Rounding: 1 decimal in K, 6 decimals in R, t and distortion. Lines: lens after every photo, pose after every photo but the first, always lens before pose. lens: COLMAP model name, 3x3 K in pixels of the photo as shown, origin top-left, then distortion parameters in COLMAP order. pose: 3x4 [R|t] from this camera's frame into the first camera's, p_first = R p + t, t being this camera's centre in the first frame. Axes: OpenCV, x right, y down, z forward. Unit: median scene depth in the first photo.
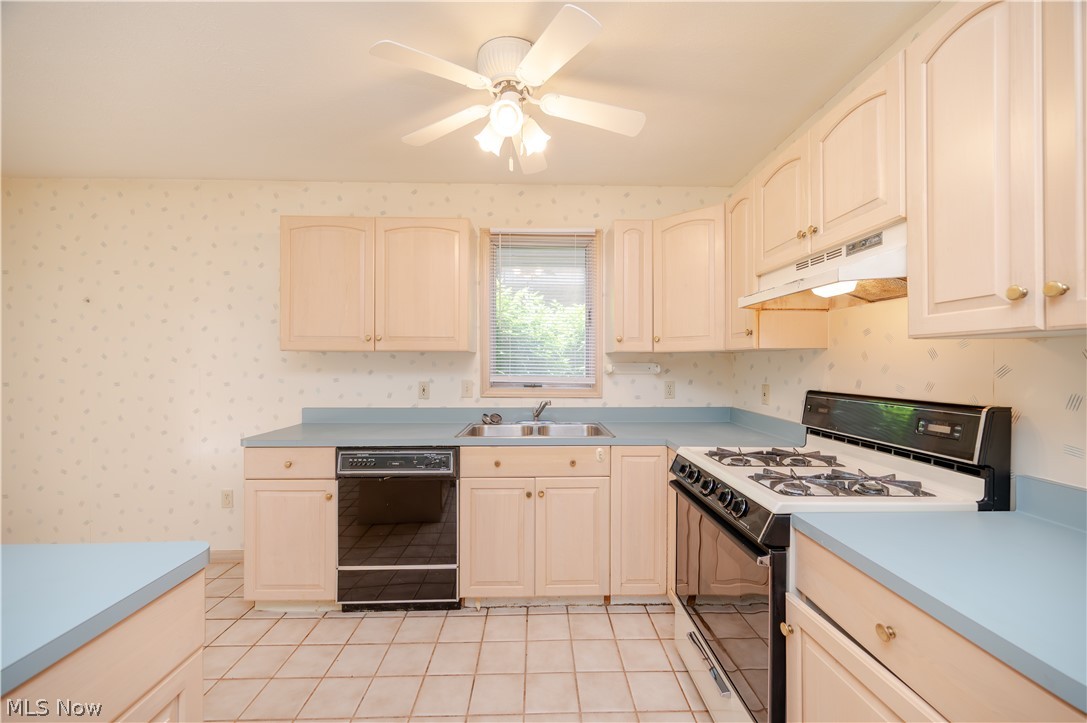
lens RADIAL K [[424.6, 0, 546.2], [0, 424.6, 363.0], [0, 0, 1]] dist [-0.001240, -0.000382]
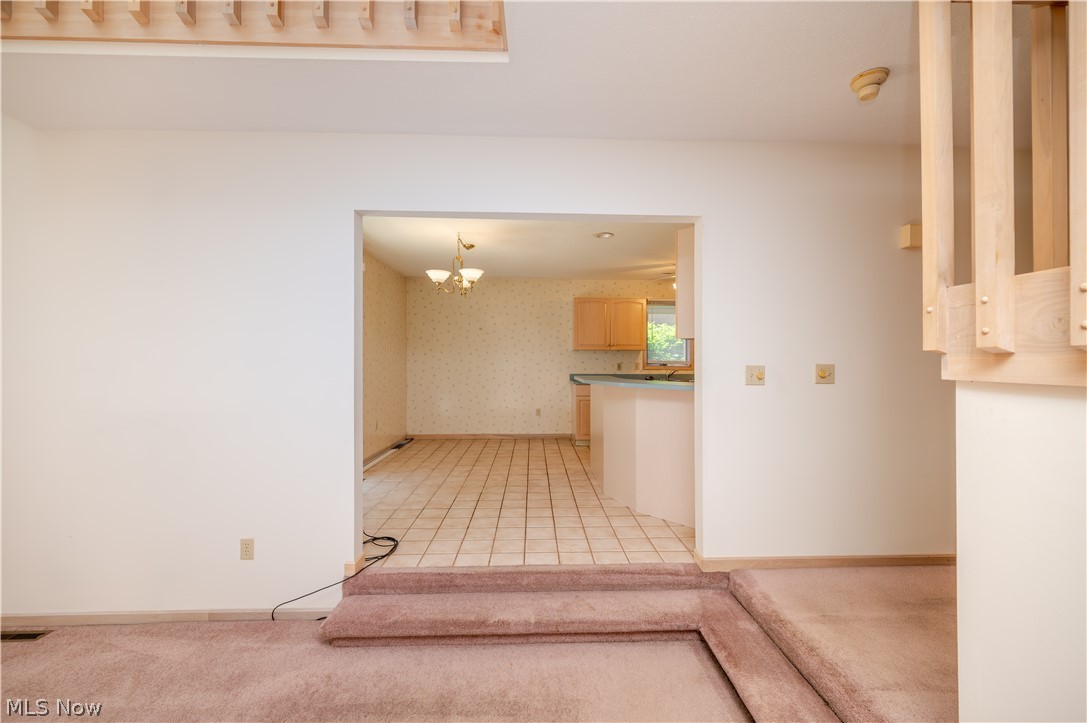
lens RADIAL K [[424.6, 0, 546.2], [0, 424.6, 363.0], [0, 0, 1]] dist [-0.001240, -0.000382]
pose [[0.999907, 0.000504, 0.013609, -0.915710], [-0.000417, 0.999980, -0.006351, 0.073646], [-0.013612, 0.006345, 0.999887, -1.722953]]
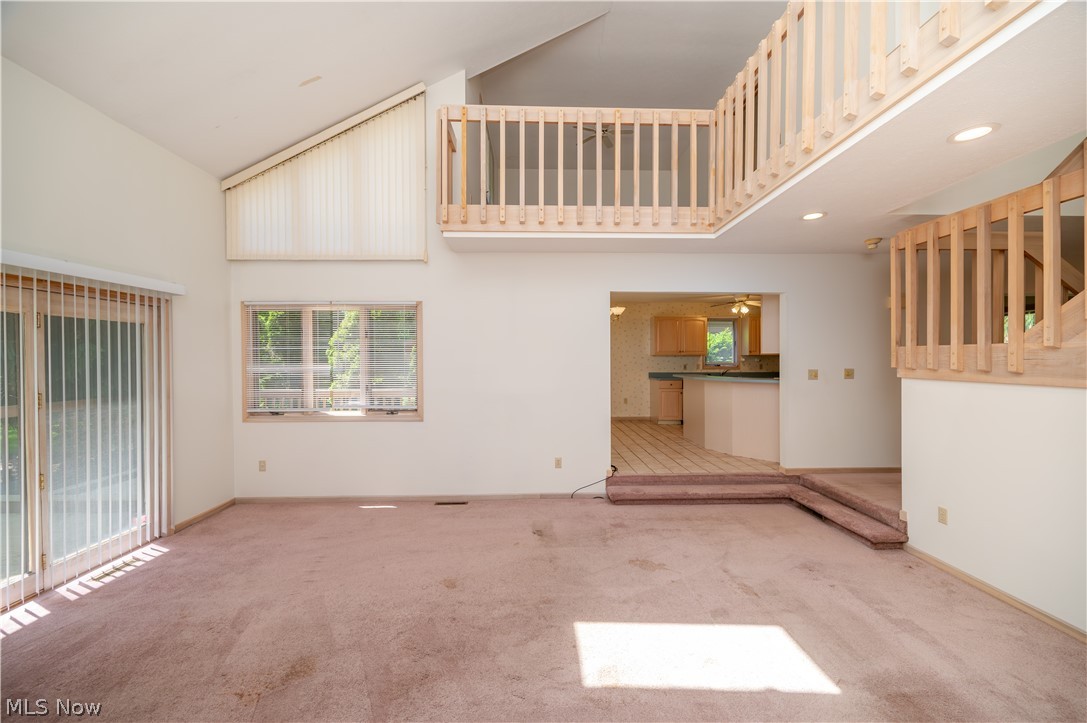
lens RADIAL K [[424.6, 0, 546.2], [0, 424.6, 363.0], [0, 0, 1]] dist [-0.001240, -0.000382]
pose [[0.999907, -0.002783, 0.013361, -1.730689], [0.002774, 0.999996, 0.000723, 0.035594], [-0.013363, -0.000686, 0.999910, -2.748822]]
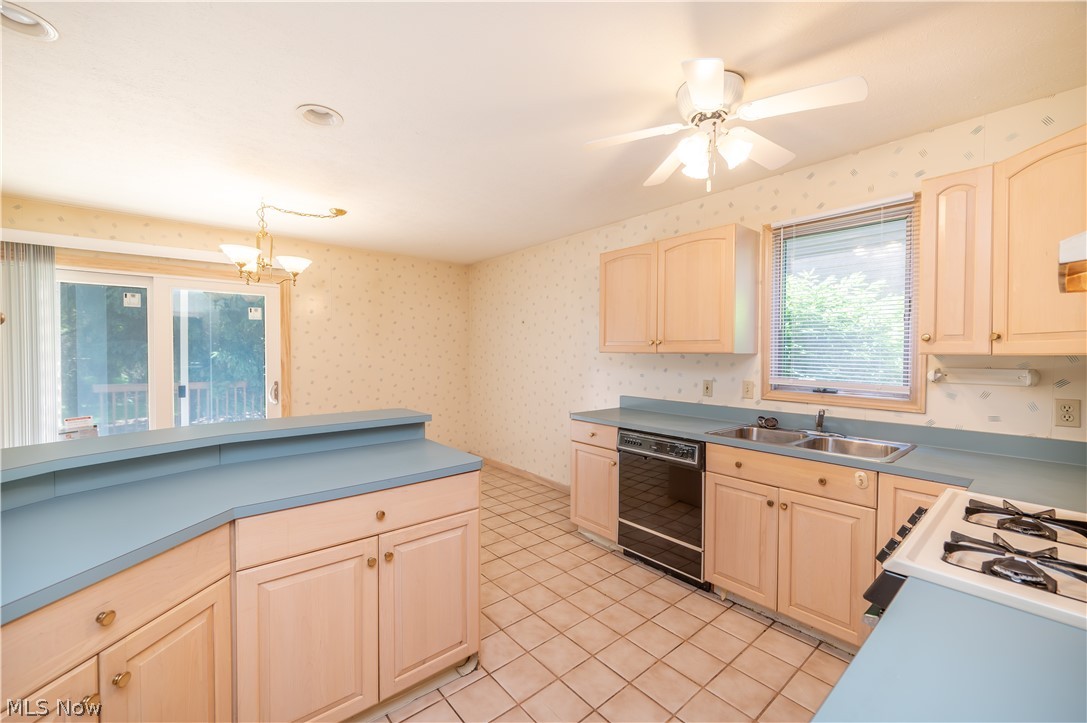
lens RADIAL K [[432.4, 0, 543.5], [0, 432.4, 361.5], [0, 0, 1]] dist [0.000515, -0.000513]
pose [[0.623211, 0.017066, -0.781868, 0.390865], [-0.005338, 0.999831, 0.017569, -0.026419], [0.782036, -0.006775, 0.623197, -0.013984]]
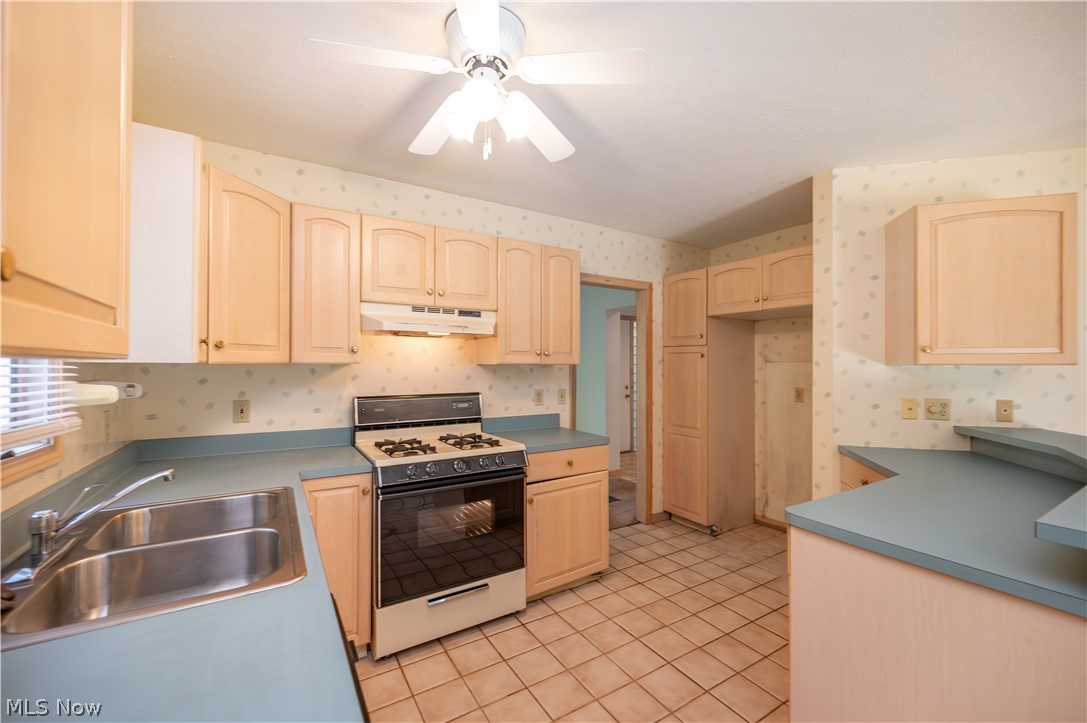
lens RADIAL K [[443.6, 0, 547.7], [0, 443.6, 363.4], [0, 0, 1]] dist [-0.001439, -0.000155]
pose [[-0.508329, 0.001740, 0.861161, -0.683965], [-0.001078, 0.999996, -0.002657, -0.028016], [-0.861162, -0.002279, -0.508325, 1.004265]]
